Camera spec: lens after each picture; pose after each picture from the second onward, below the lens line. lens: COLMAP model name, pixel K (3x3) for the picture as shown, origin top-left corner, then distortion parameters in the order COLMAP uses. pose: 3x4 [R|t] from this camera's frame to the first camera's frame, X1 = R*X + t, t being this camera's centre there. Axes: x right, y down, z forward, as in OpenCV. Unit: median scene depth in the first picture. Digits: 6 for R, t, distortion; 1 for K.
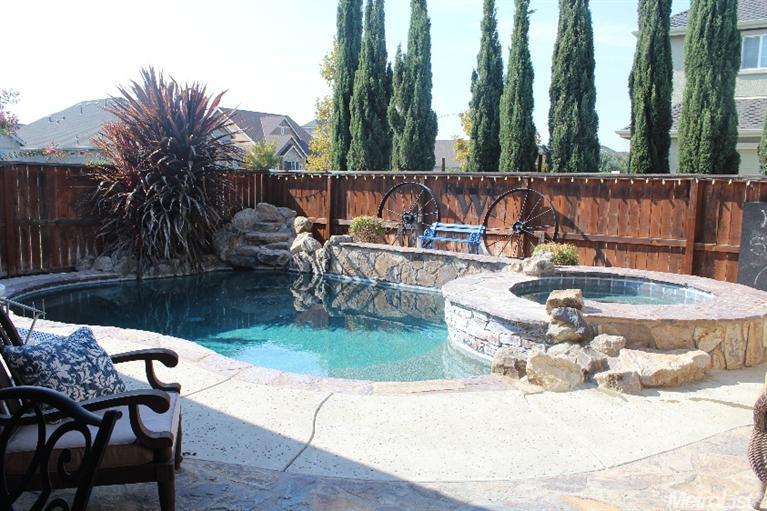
lens RADIAL K [[640.4, 0, 383.5], [0, 640.4, 255.5], [0, 0, 1]] dist [-0.159485, 0.004206]
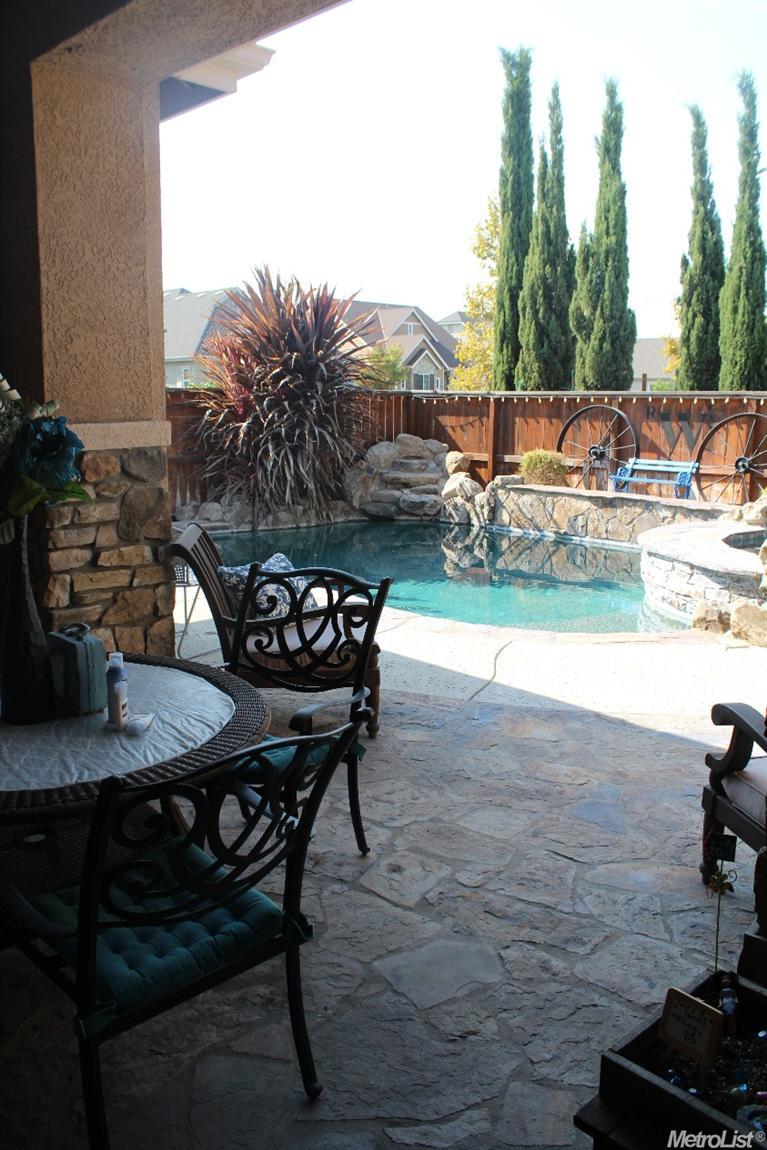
lens RADIAL K [[960.1, 0, 383.5], [0, 960.1, 575.0], [0, 0, 1]] dist [-0.159485, 0.004206]
pose [[0.983846, 0.012103, -0.178607, -0.007501], [-0.000624, 0.997938, 0.064186, 0.014564], [0.179015, -0.063038, 0.981825, -0.167626]]
